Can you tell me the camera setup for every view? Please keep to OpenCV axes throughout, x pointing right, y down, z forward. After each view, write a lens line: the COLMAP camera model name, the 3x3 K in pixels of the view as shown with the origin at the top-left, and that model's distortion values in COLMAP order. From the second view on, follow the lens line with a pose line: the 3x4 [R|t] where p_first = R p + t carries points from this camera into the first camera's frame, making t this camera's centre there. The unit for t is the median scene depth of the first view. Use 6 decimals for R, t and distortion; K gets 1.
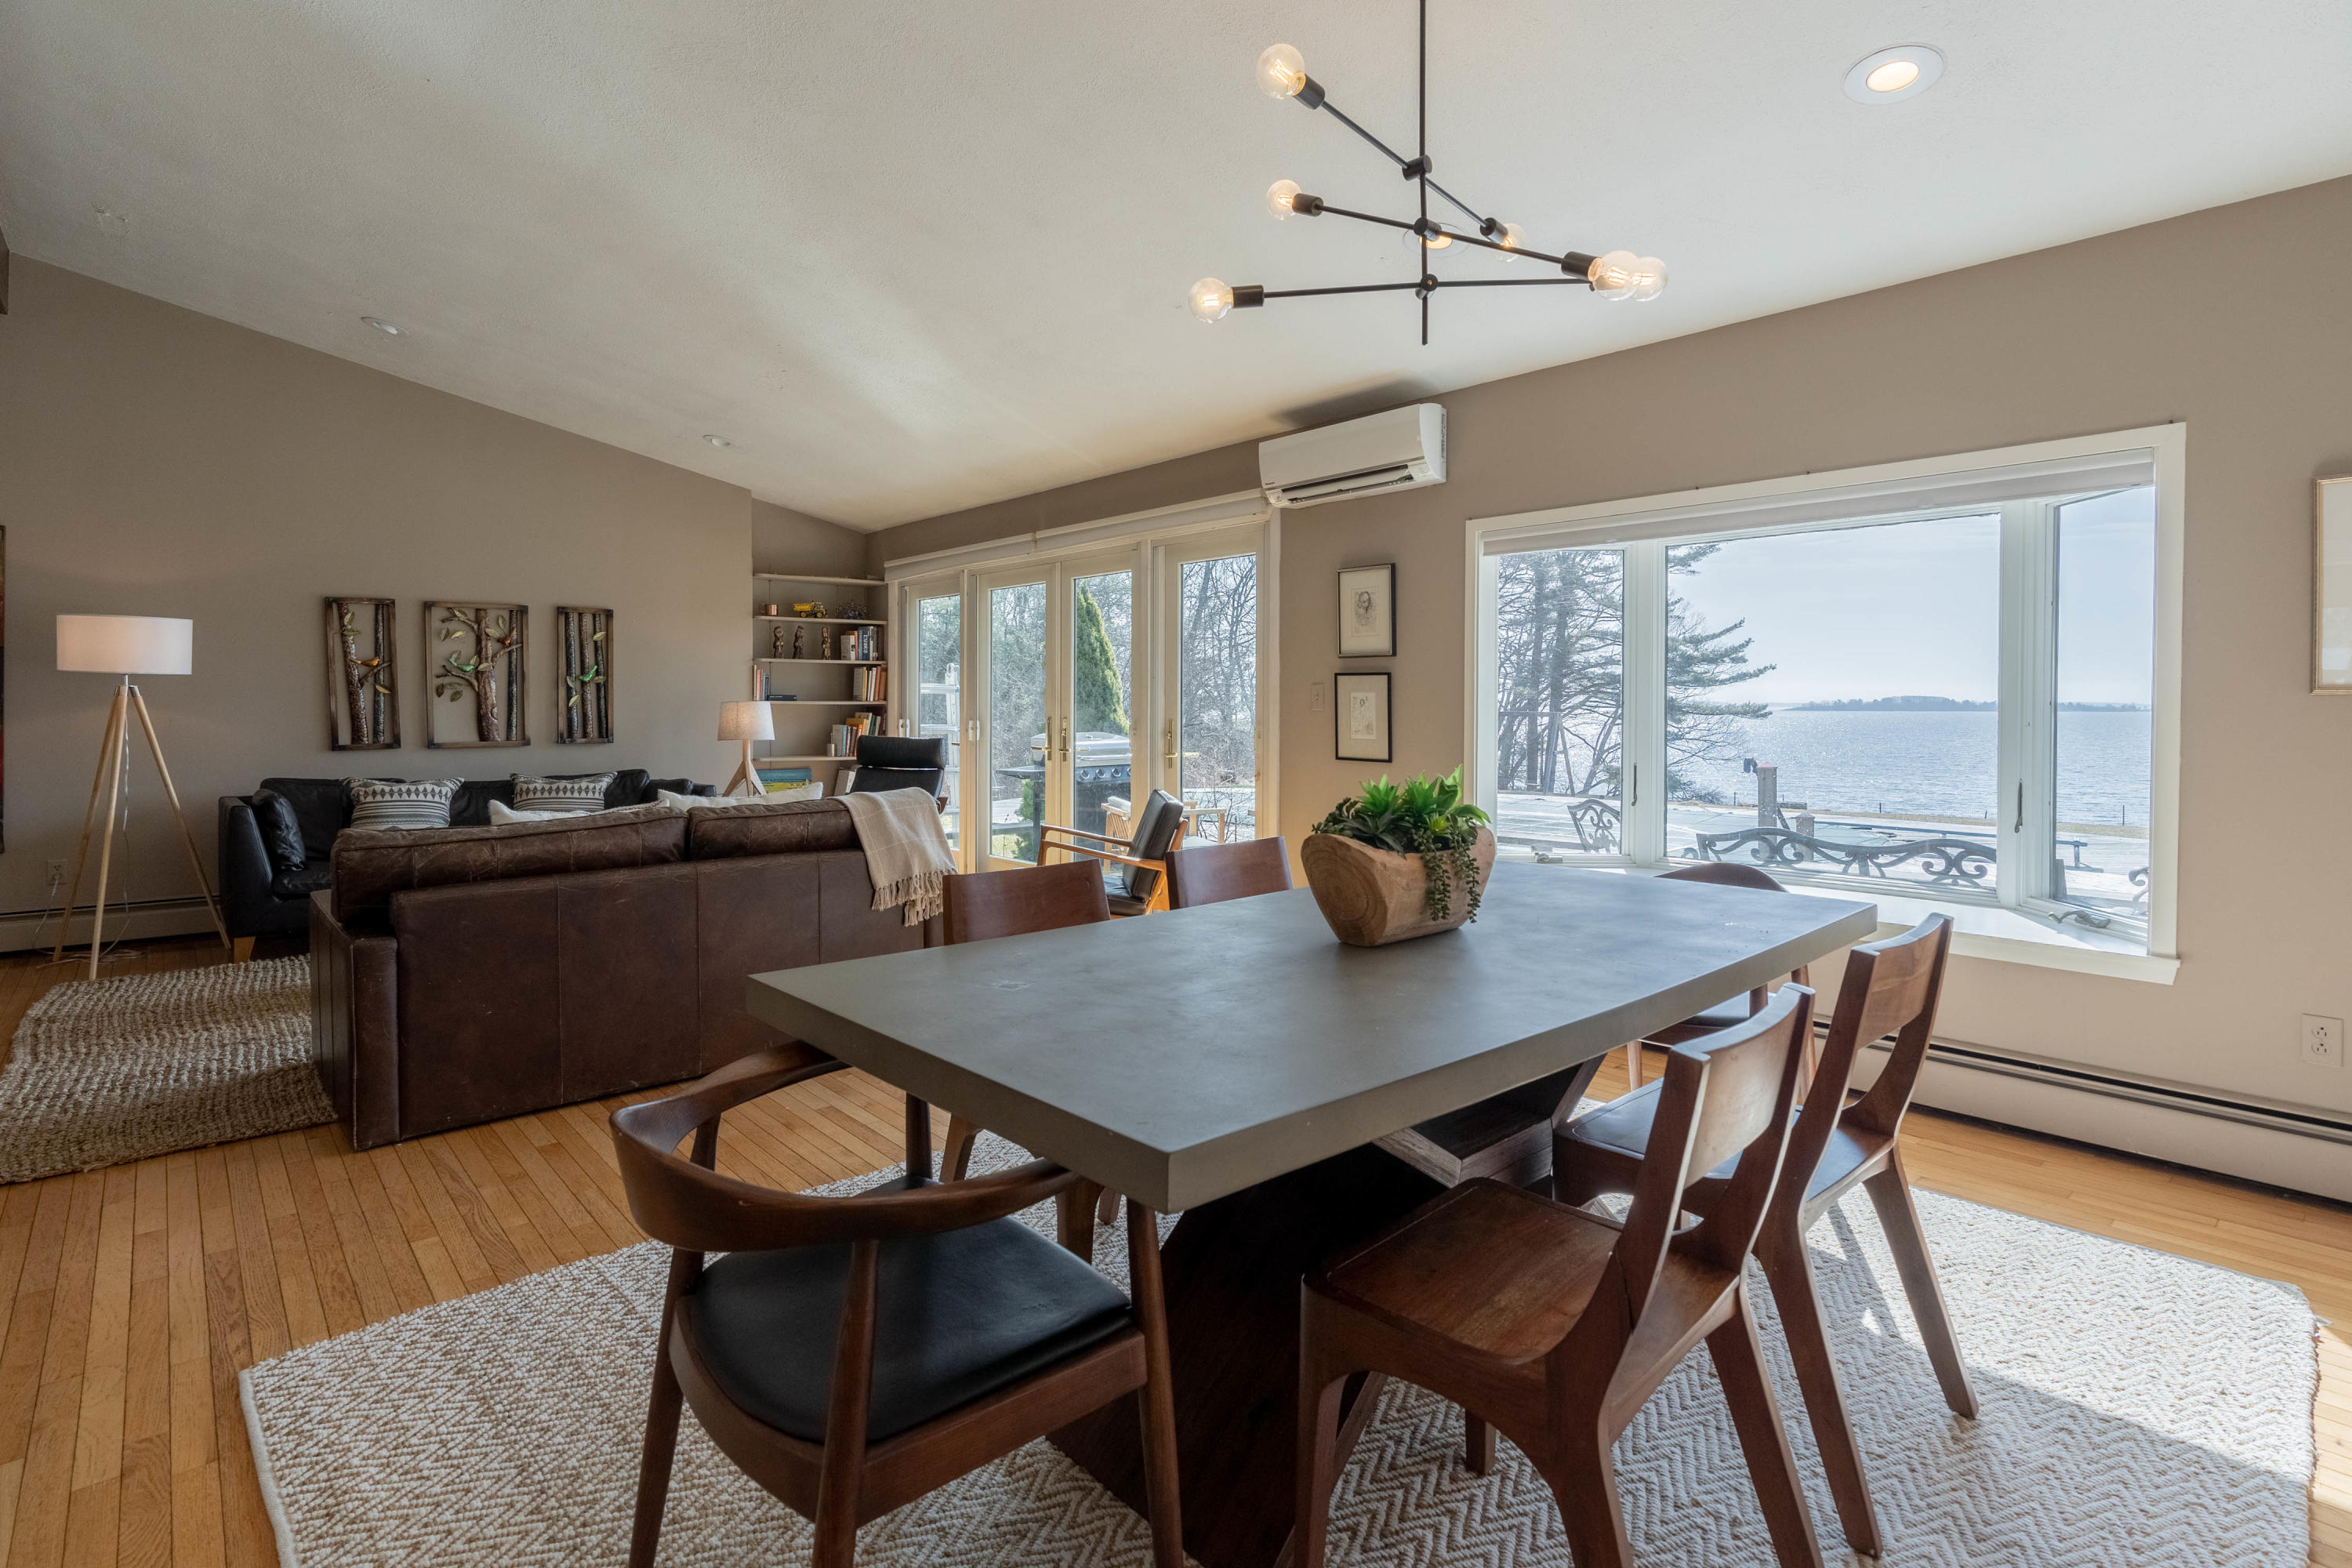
lens RADIAL K [[1141.0, 0, 1204.6], [0, 1141.0, 712.9], [0, 0, 1]] dist [-0.009327, 0.003055]
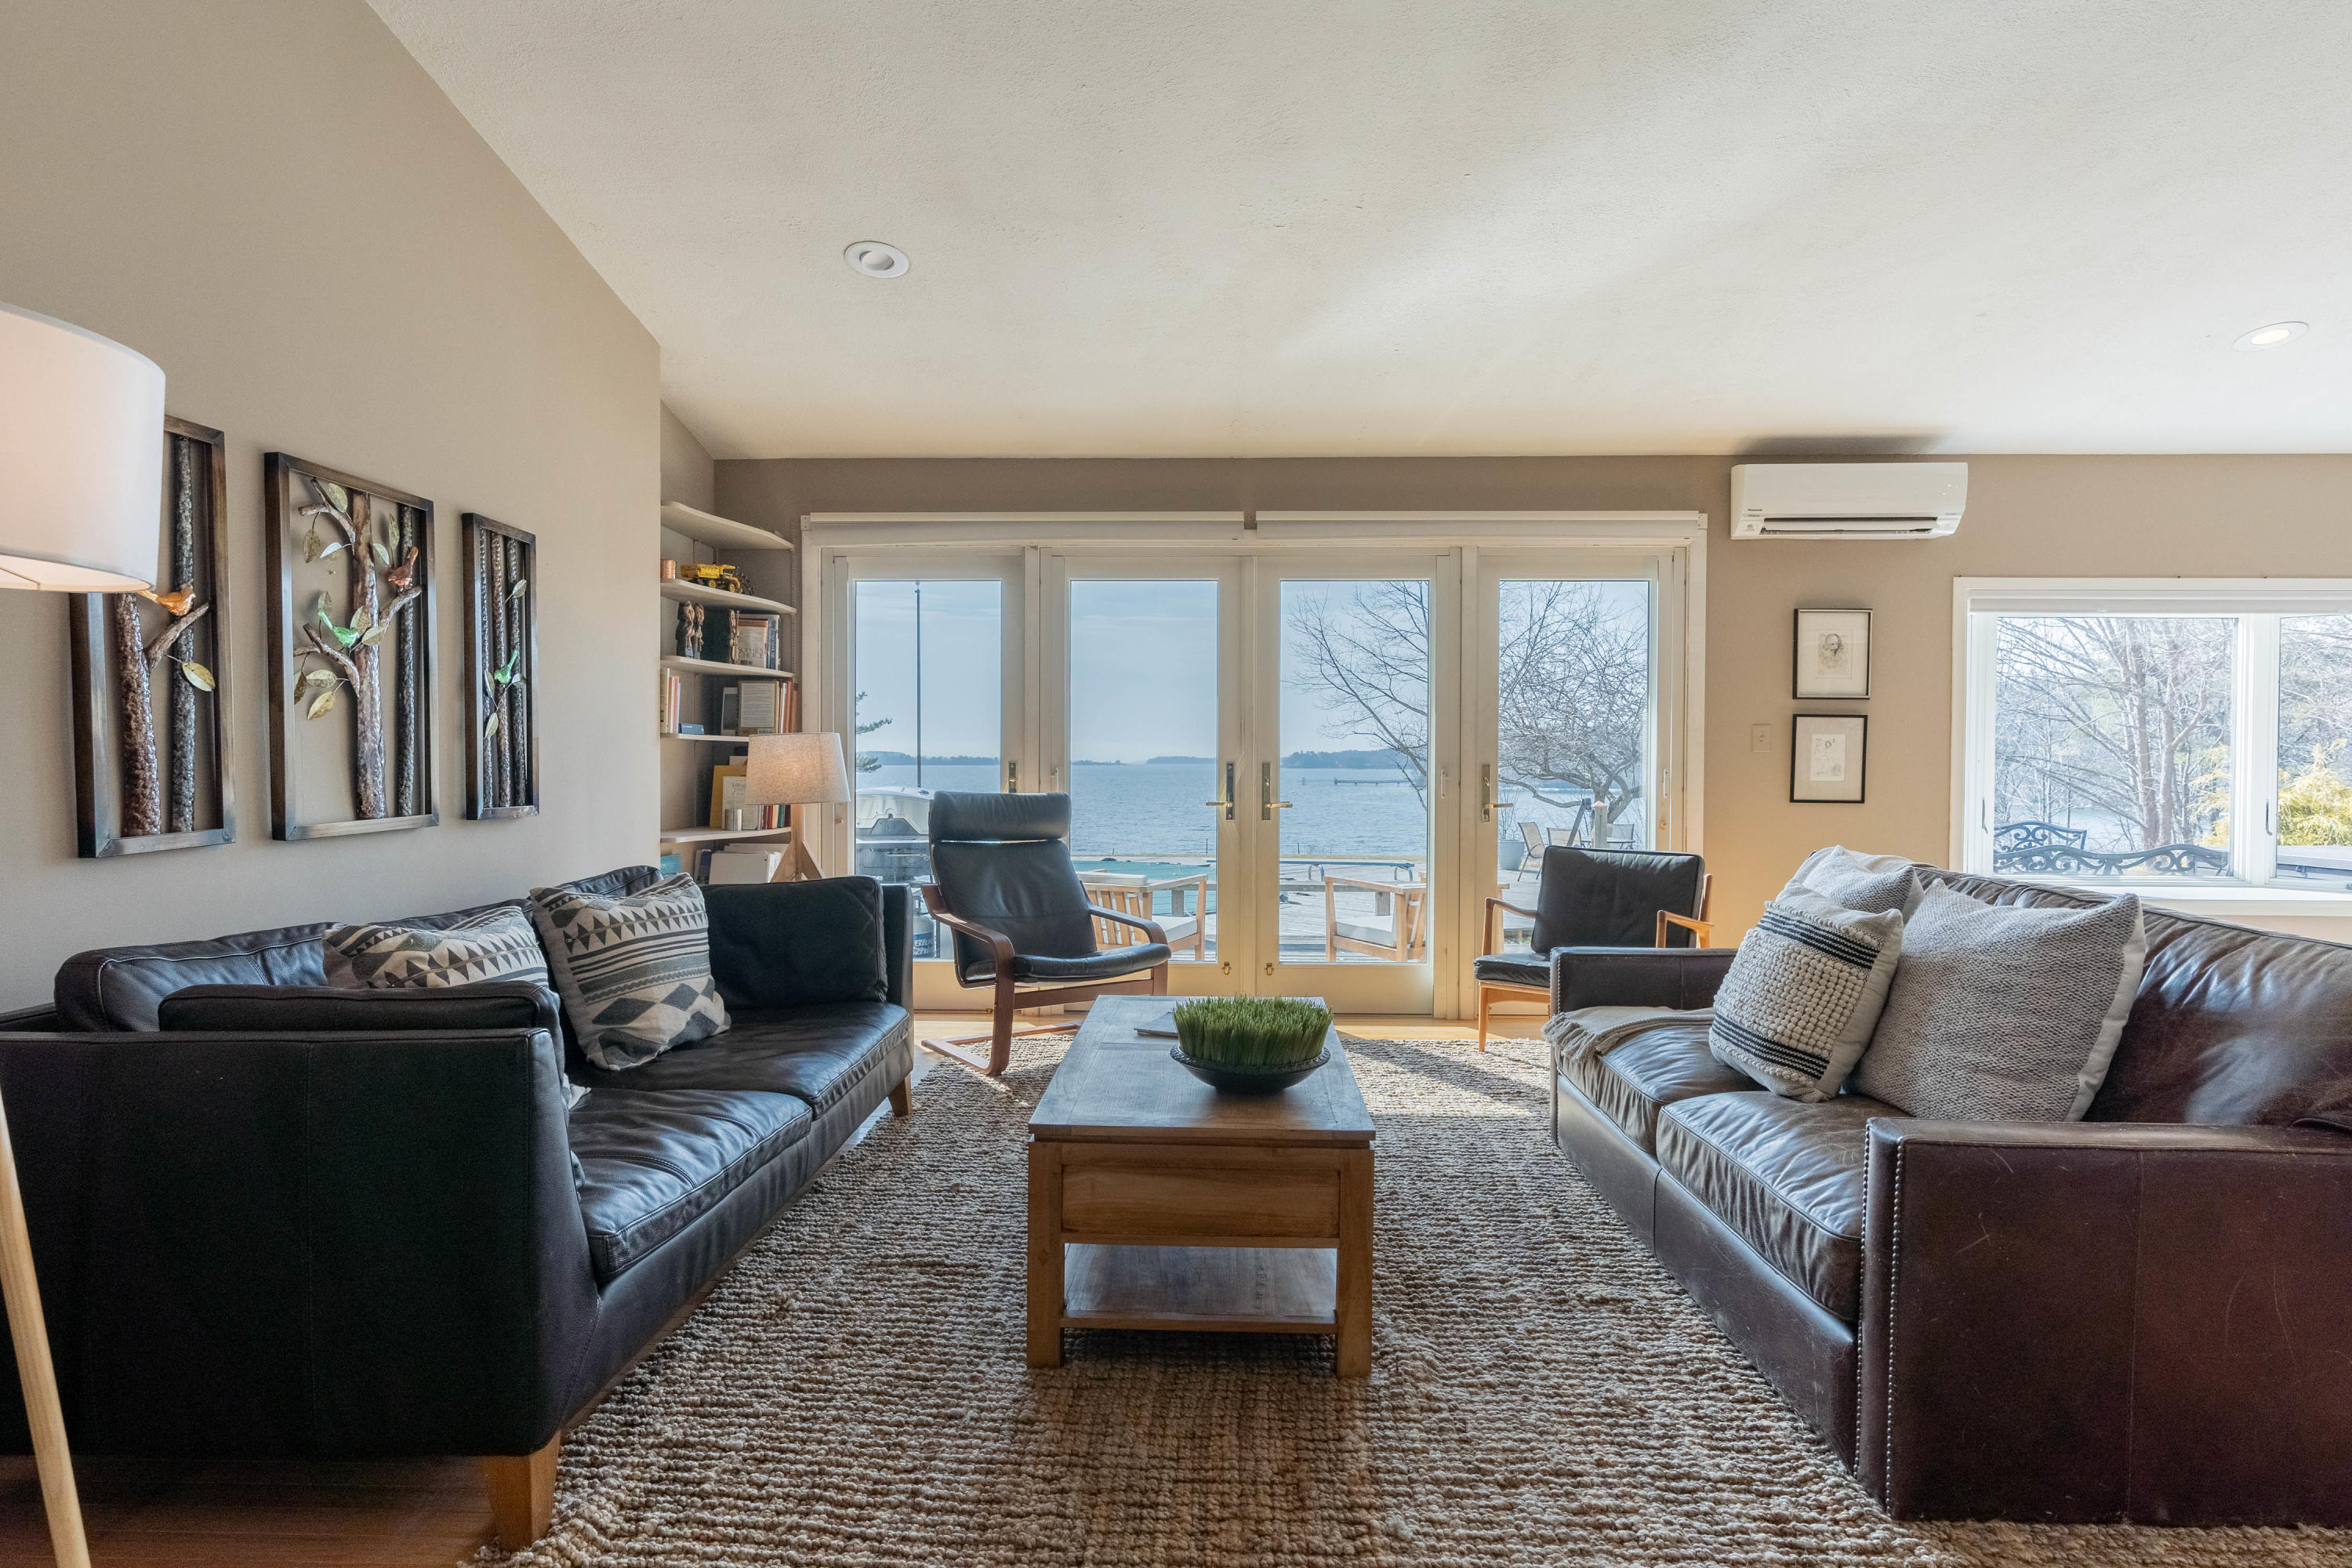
lens RADIAL K [[1180.6, 0, 1173.6], [0, 1180.6, 779.9], [0, 0, 1]] dist [-0.005687, -0.000960]
pose [[0.705205, -0.009236, 0.708943, -0.799034], [0.001050, 0.999928, 0.011983, 0.007161], [-0.709002, -0.007706, 0.705164, 0.538071]]
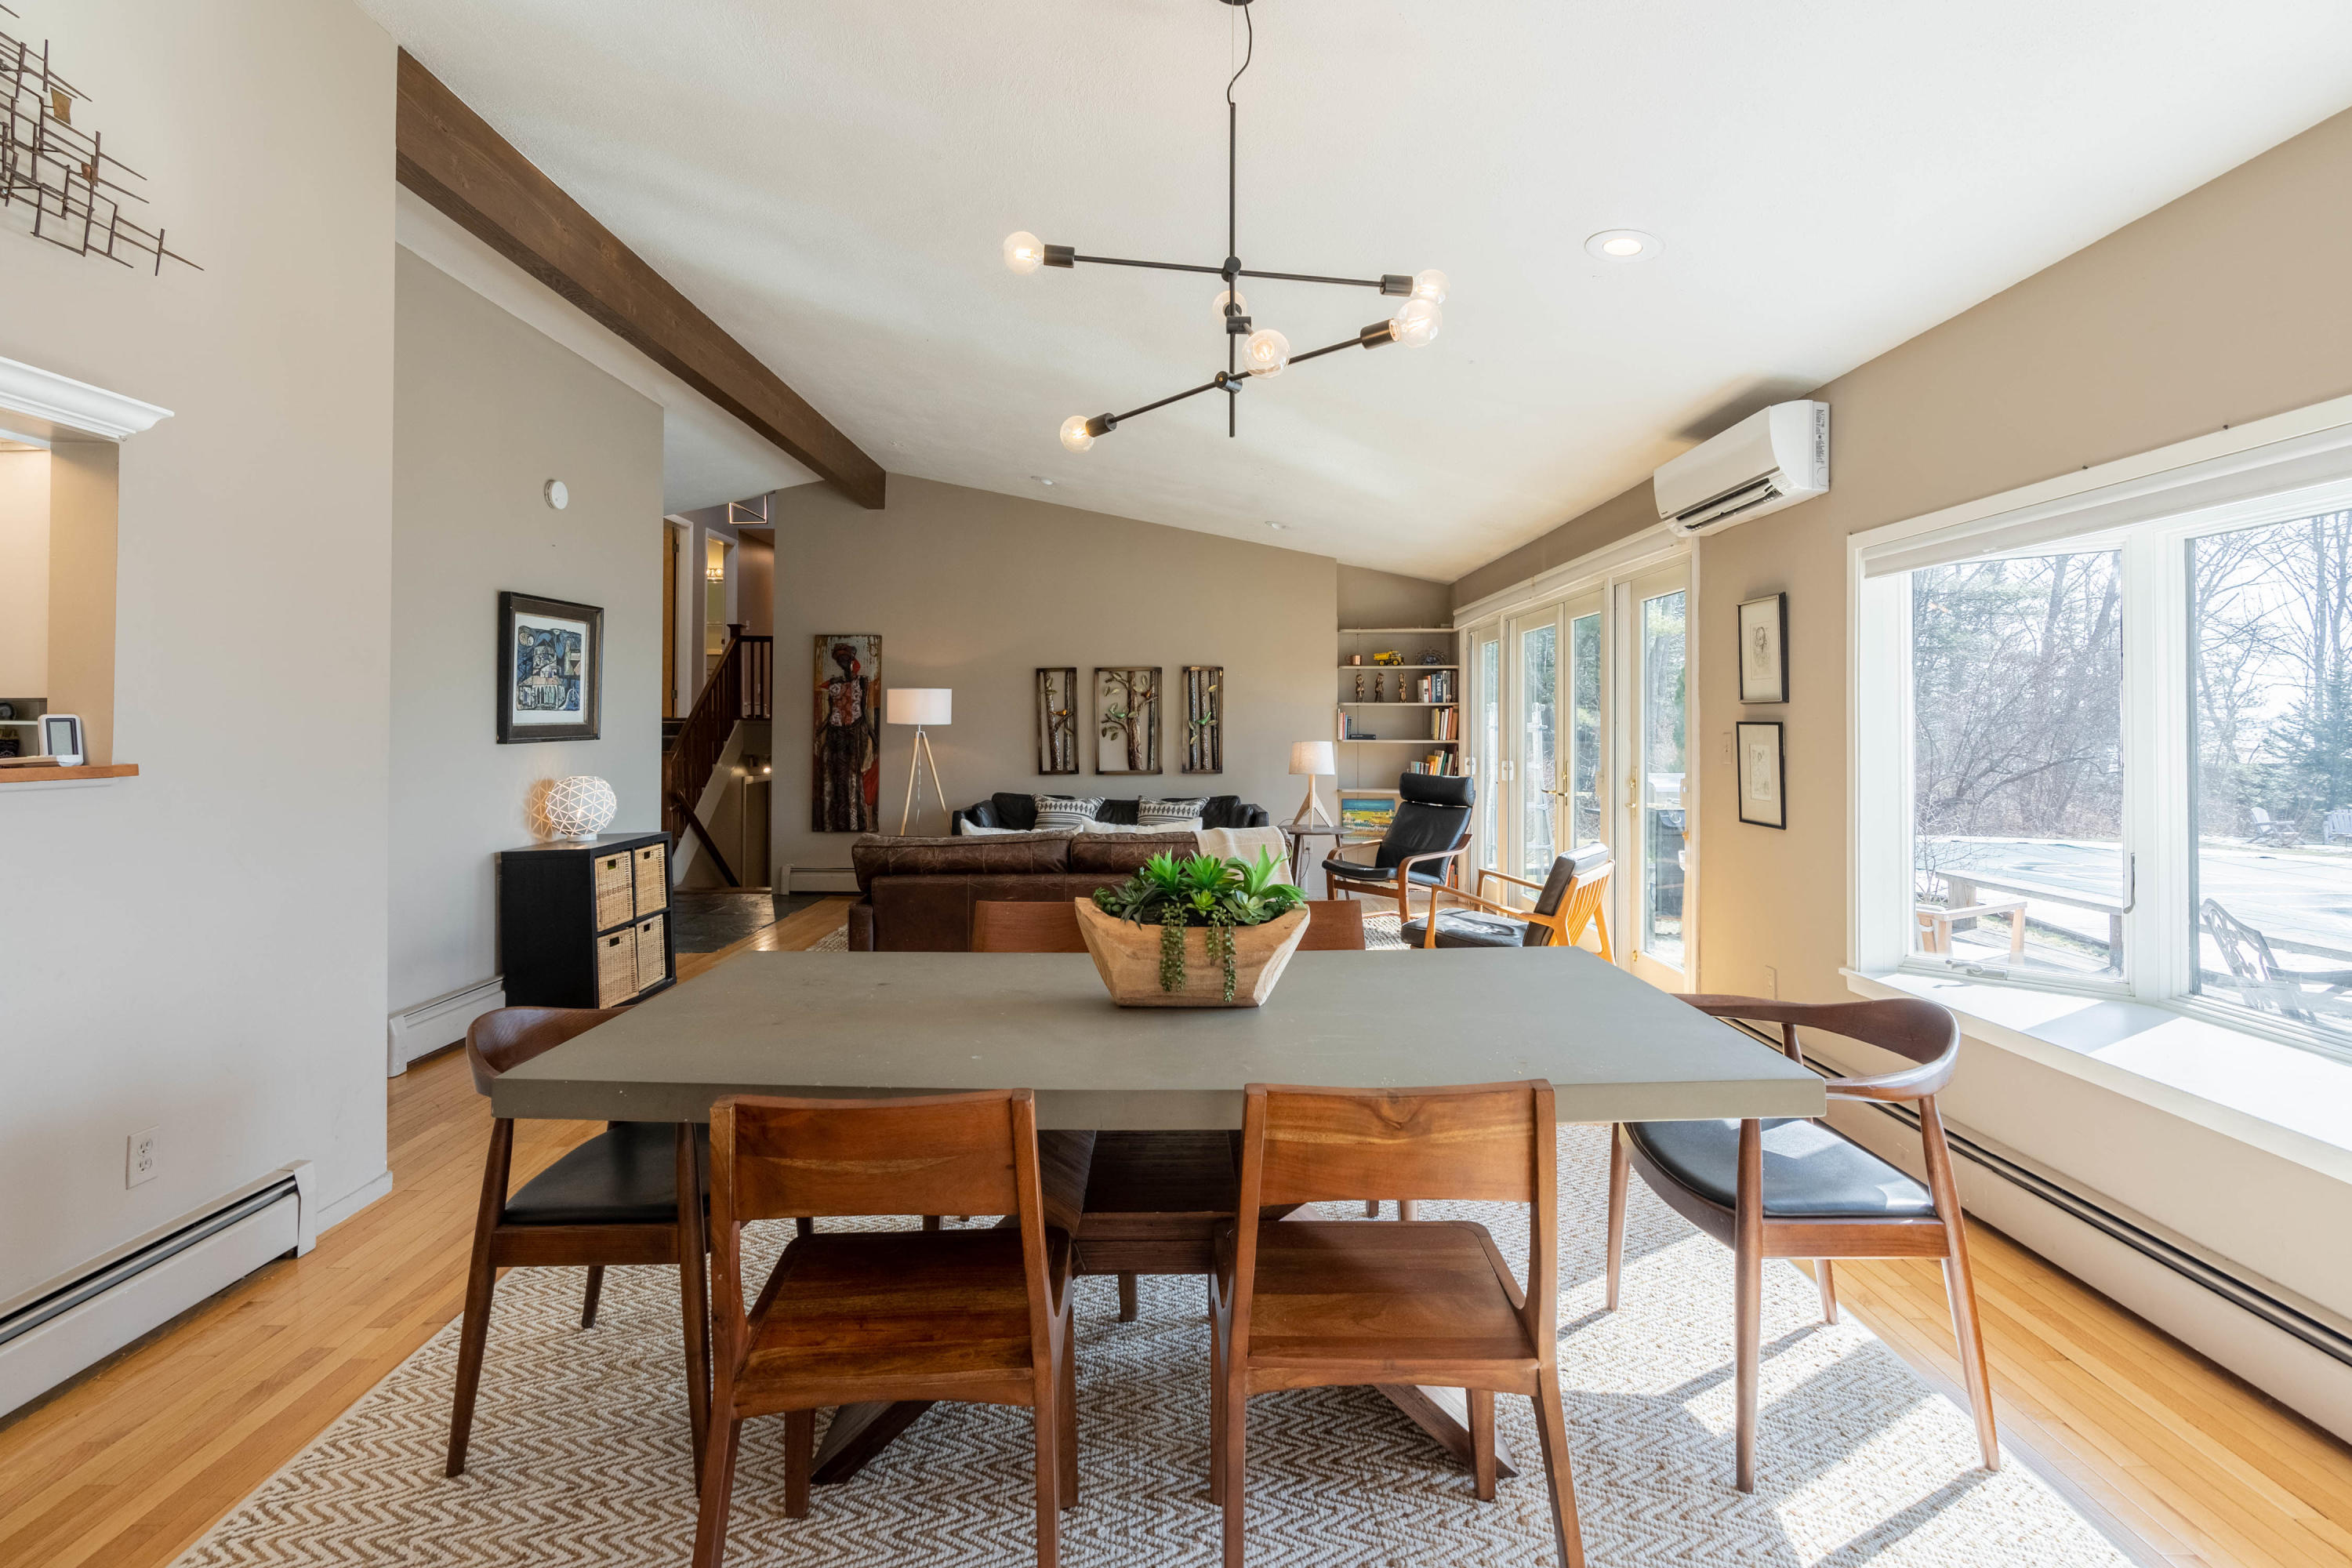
lens RADIAL K [[1098.3, 0, 1183.3], [0, 1098.3, 722.9], [0, 0, 1]] dist [-0.010849, 0.001019]
pose [[0.747839, -0.002260, -0.663876, 0.286523], [-0.007067, 0.999910, -0.011365, -0.017606], [0.663843, 0.013191, 0.747756, 0.079288]]
